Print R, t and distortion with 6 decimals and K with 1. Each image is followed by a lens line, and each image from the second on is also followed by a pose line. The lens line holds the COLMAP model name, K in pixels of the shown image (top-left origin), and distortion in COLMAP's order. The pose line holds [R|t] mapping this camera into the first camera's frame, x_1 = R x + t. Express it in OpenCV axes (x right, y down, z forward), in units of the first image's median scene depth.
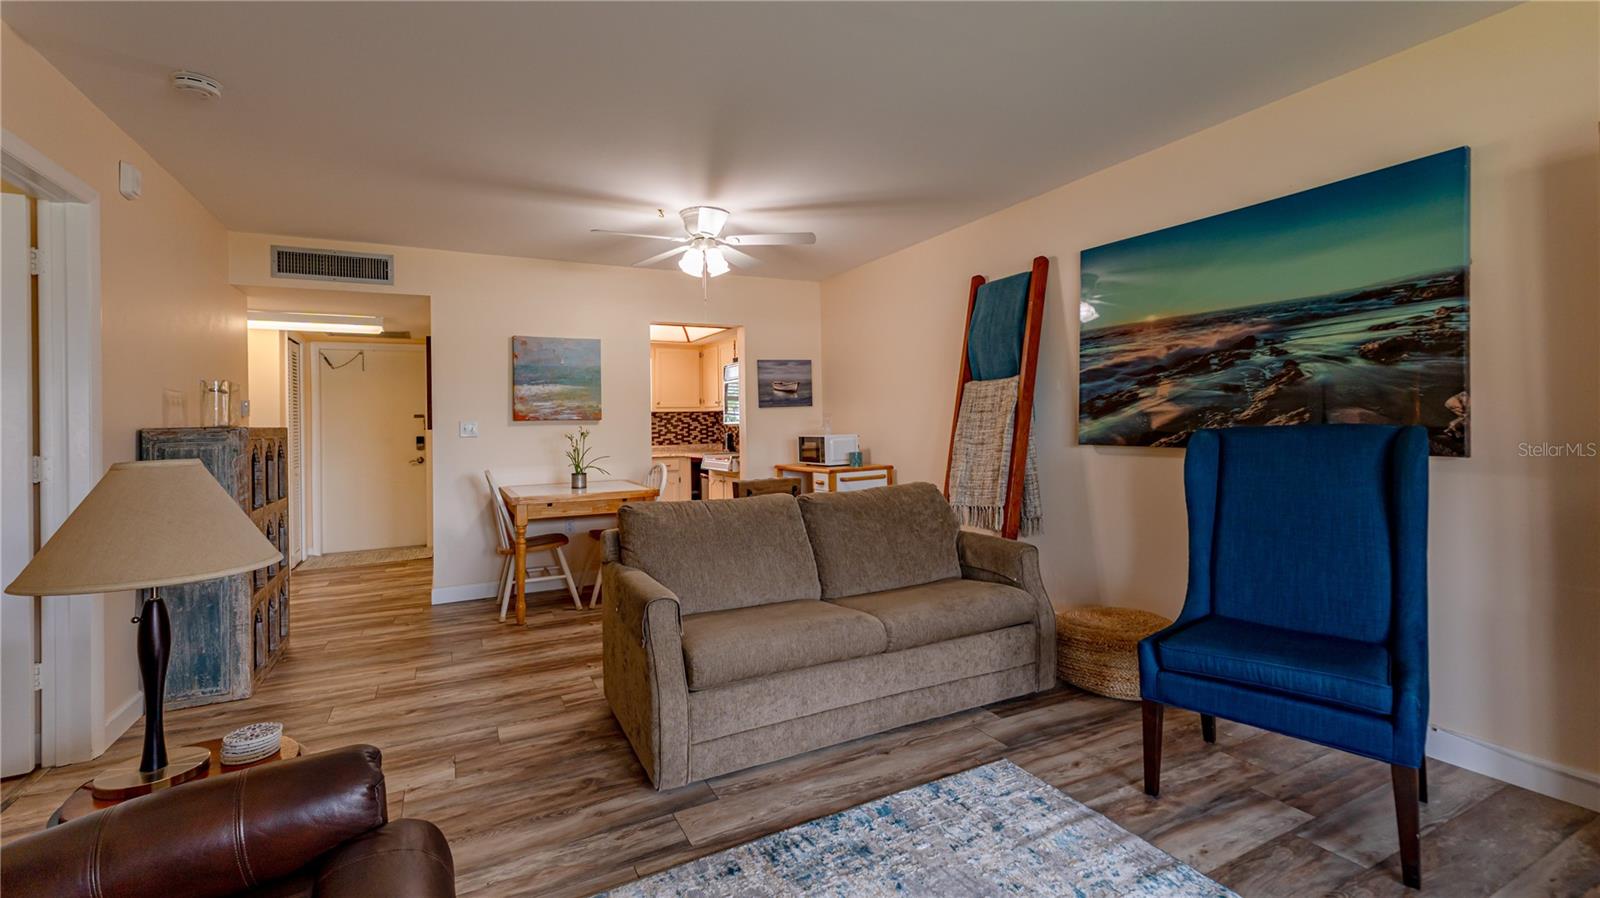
lens RADIAL K [[708.1, 0, 760.4], [0, 708.1, 419.0], [0, 0, 1]] dist [0.003326, 0.000498]
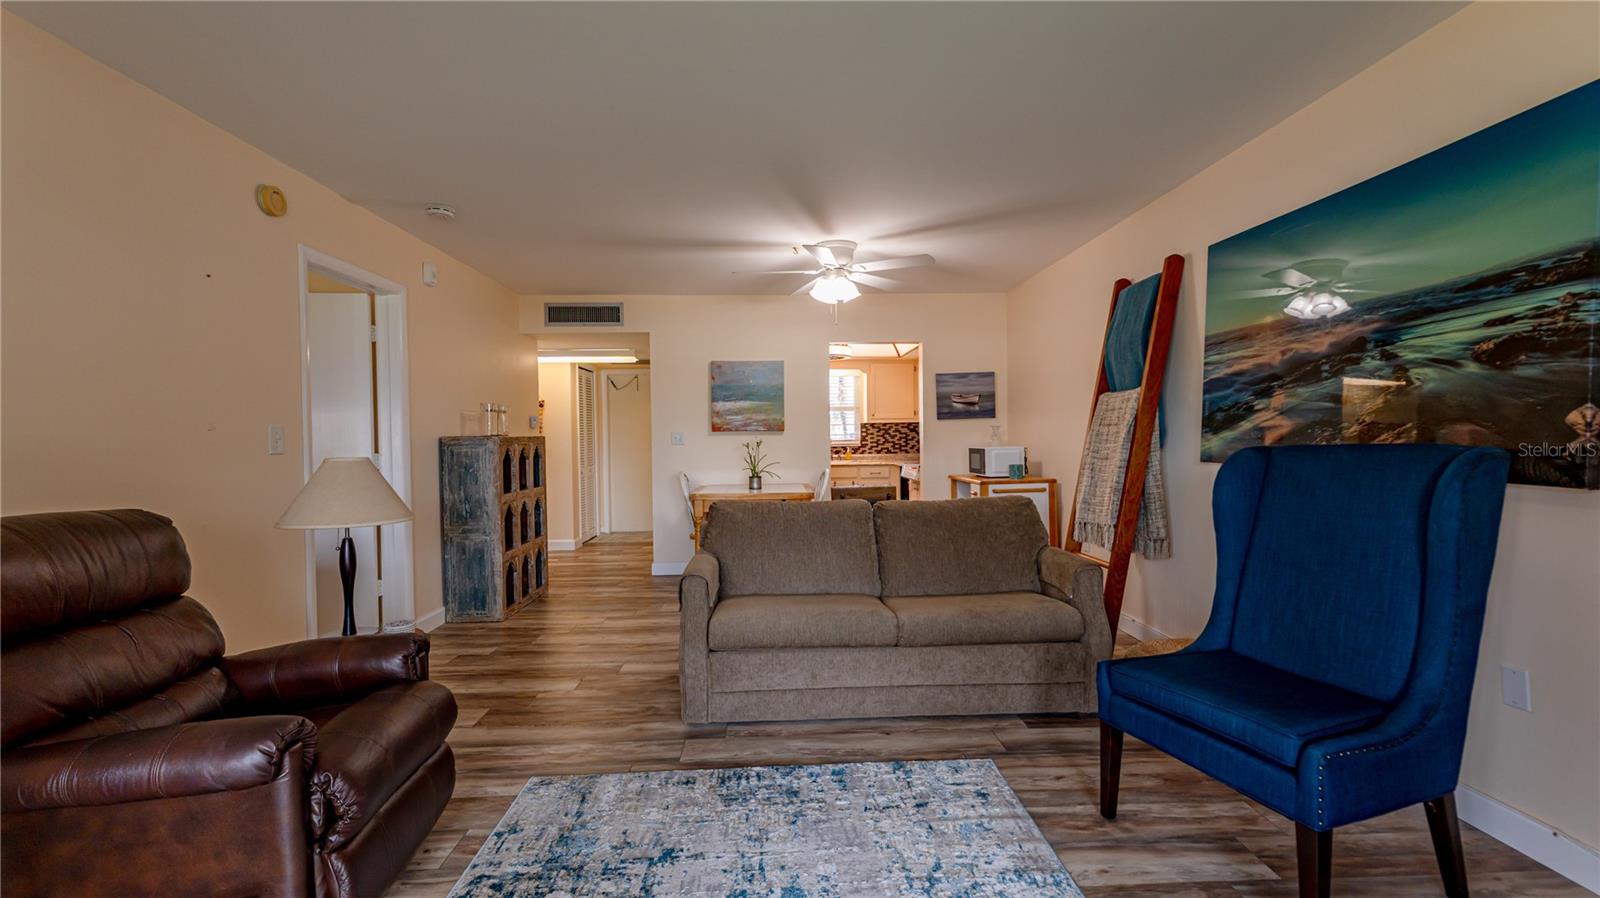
lens RADIAL K [[678.2, 0, 756.7], [0, 678.2, 450.7], [0, 0, 1]] dist [0.000239, 0.000200]
pose [[0.905692, 0.016547, -0.423613, 0.393838], [-0.002150, 0.999404, 0.034443, -0.008693], [0.423930, -0.030284, 0.905188, -0.035263]]
